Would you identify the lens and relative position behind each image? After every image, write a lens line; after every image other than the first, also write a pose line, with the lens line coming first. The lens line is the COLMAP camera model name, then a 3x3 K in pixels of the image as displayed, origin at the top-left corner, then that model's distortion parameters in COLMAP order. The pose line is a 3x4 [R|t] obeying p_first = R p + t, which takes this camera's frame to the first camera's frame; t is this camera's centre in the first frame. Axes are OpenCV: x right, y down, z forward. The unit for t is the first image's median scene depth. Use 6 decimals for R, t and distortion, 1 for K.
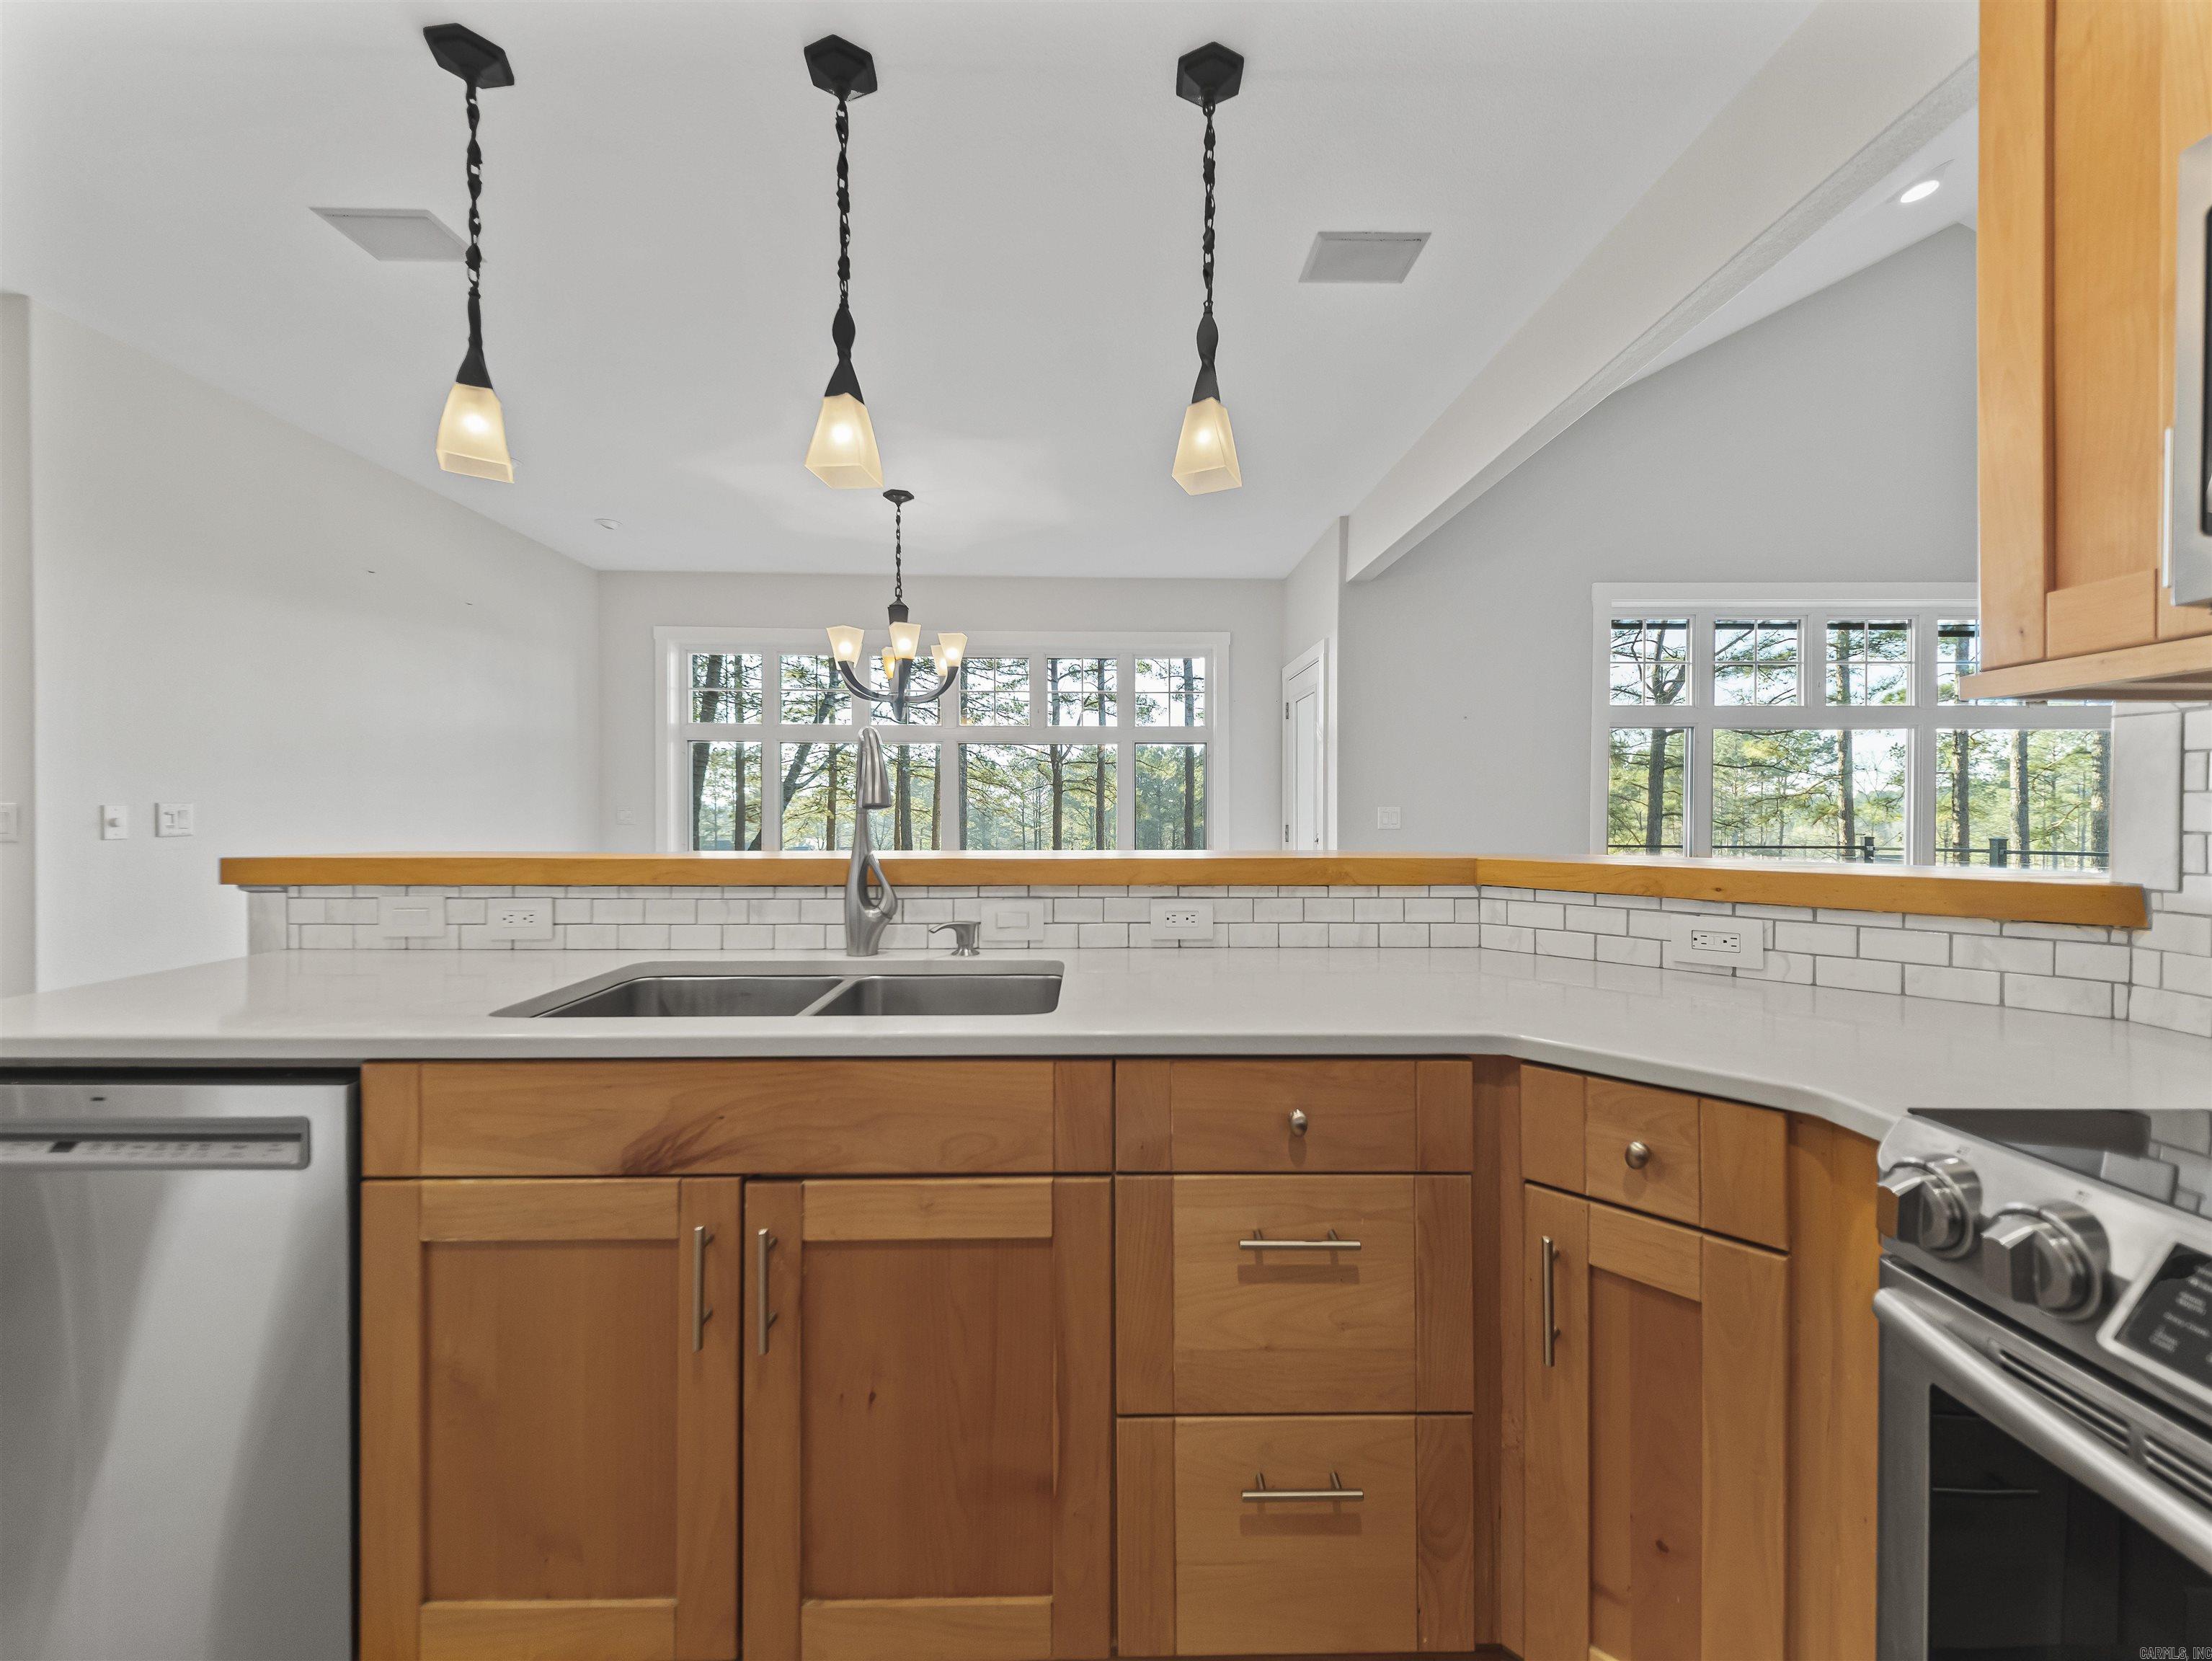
lens RADIAL K [[863.3, 0, 1097.8], [0, 863.3, 823.8], [0, 0, 1]] dist [0.029732, -0.009265]
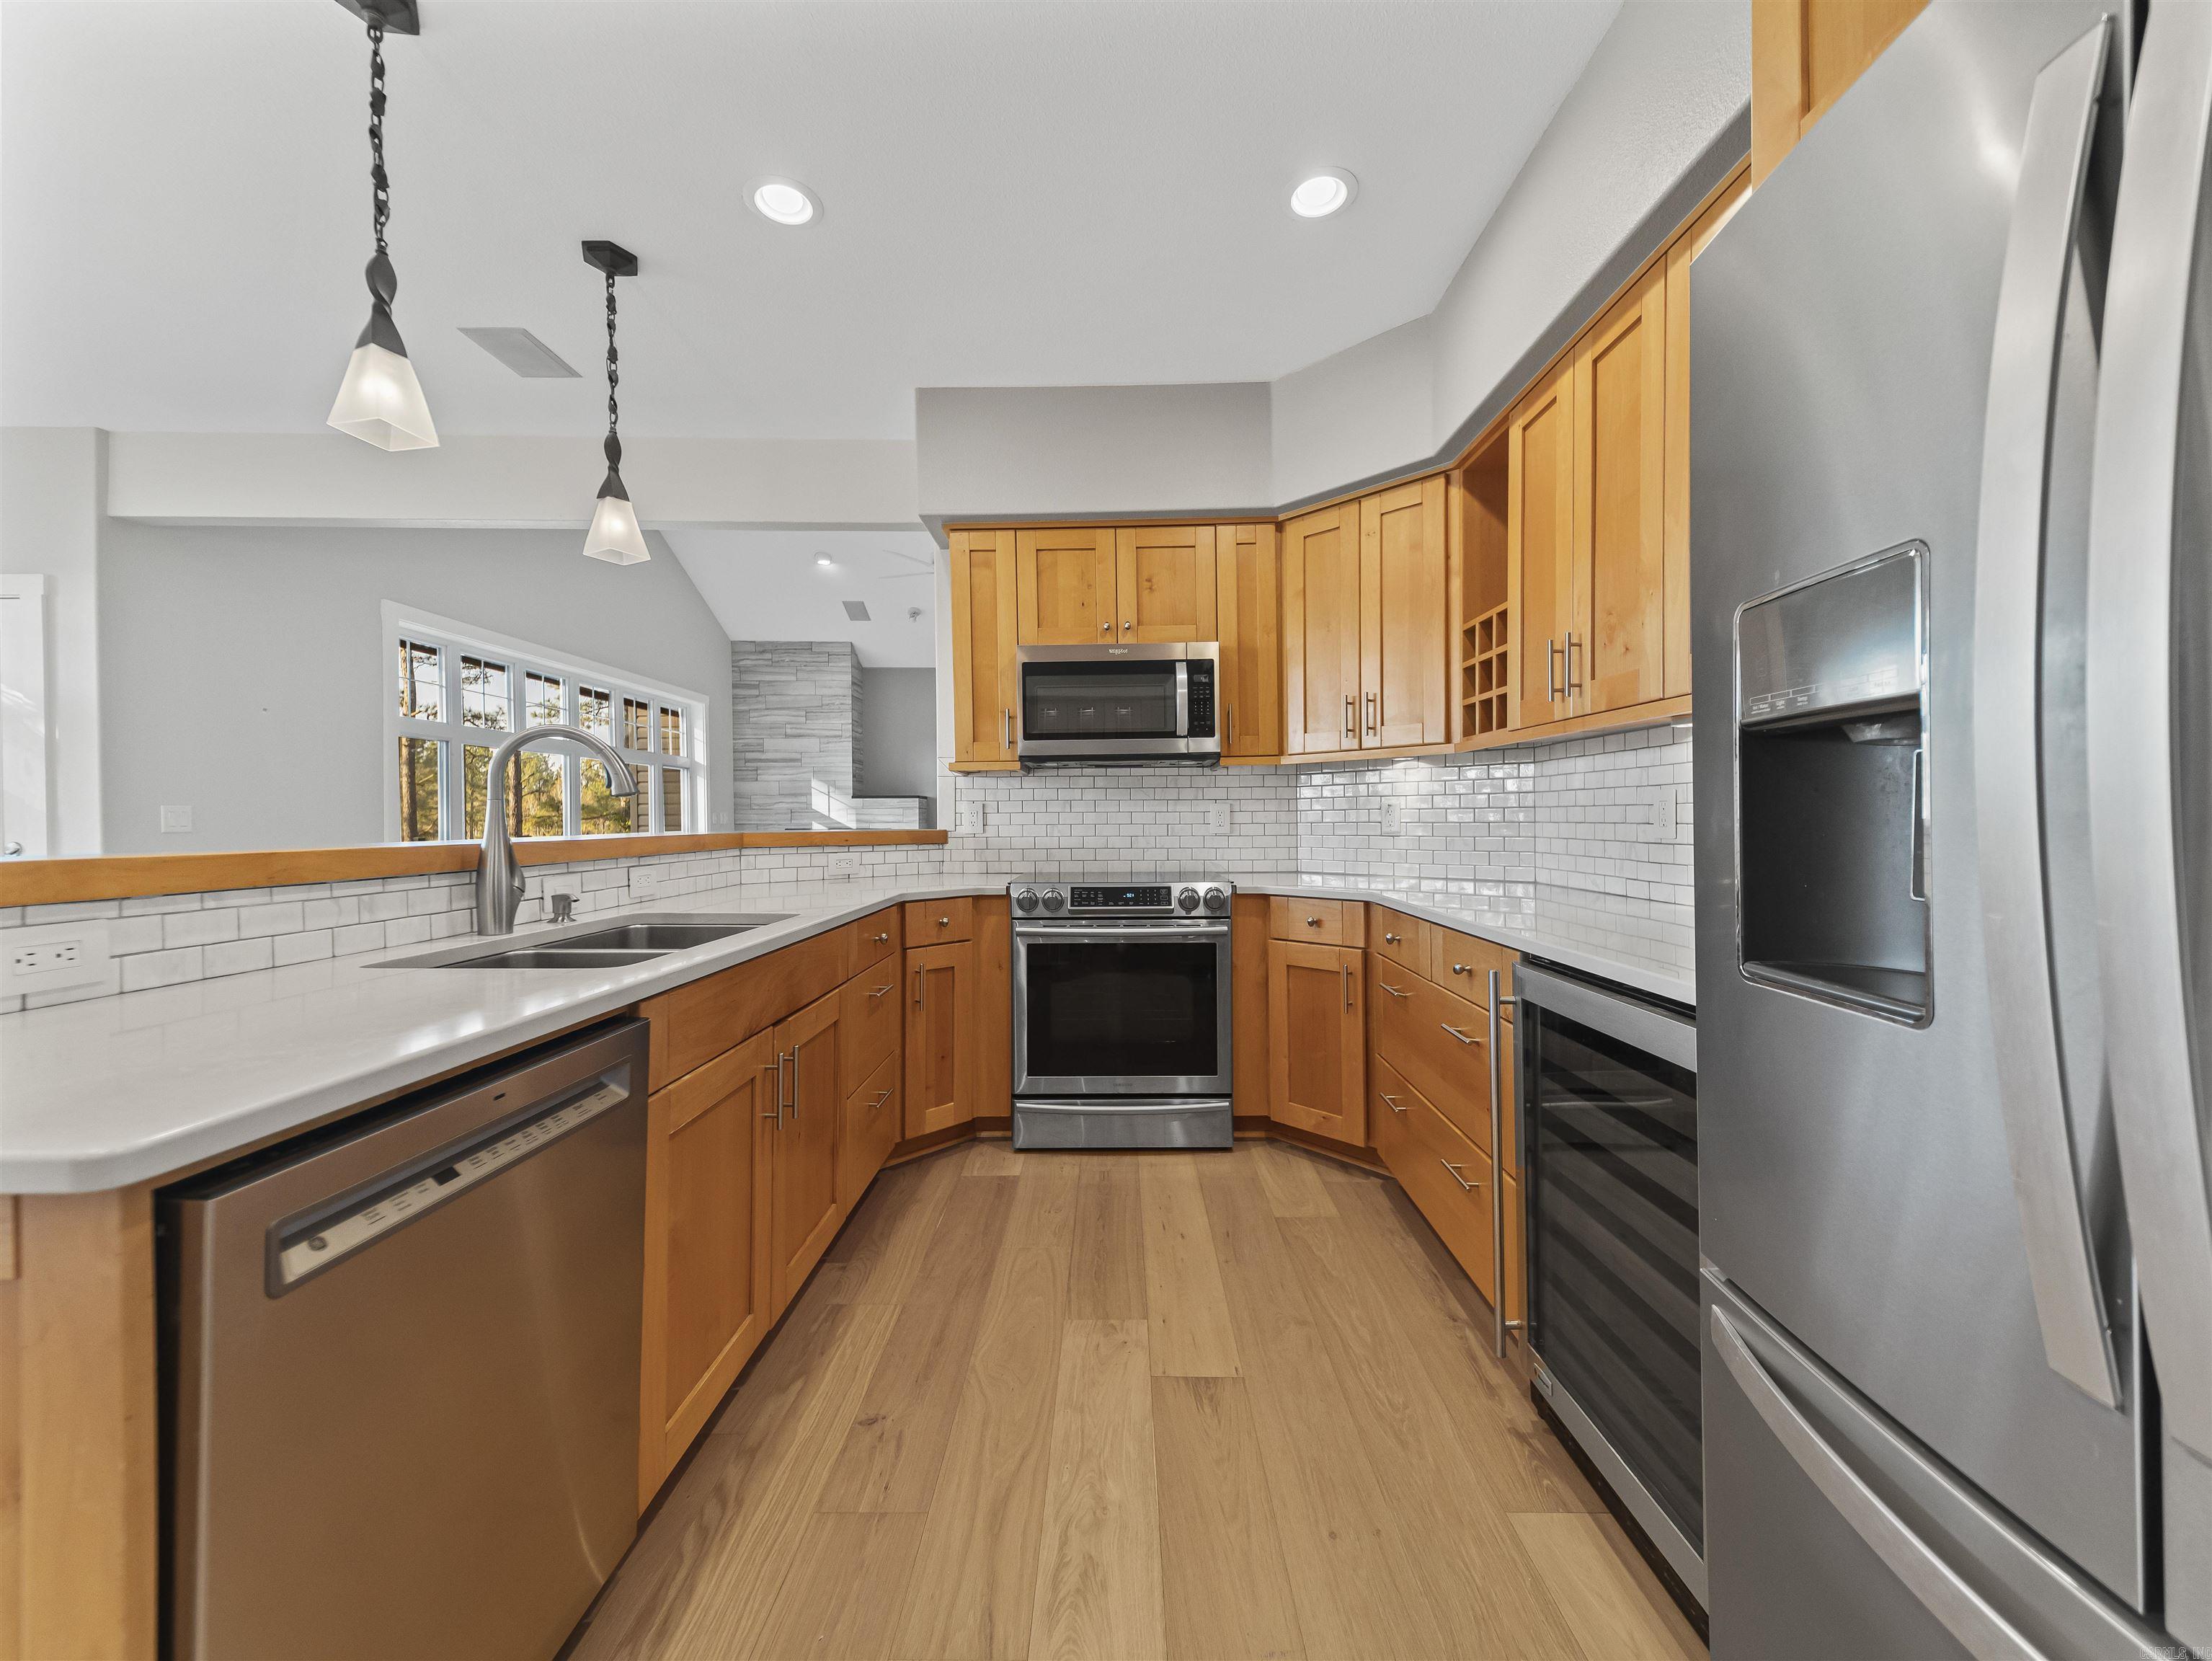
lens RADIAL K [[863.3, 0, 1097.7], [0, 863.3, 826.8], [0, 0, 1]] dist [0.029732, -0.009265]
pose [[0.033771, -0.011928, 0.999358, -1.282197], [0.015857, 0.999809, 0.011397, 0.018998], [-0.999304, 0.015462, 0.033954, 0.216866]]
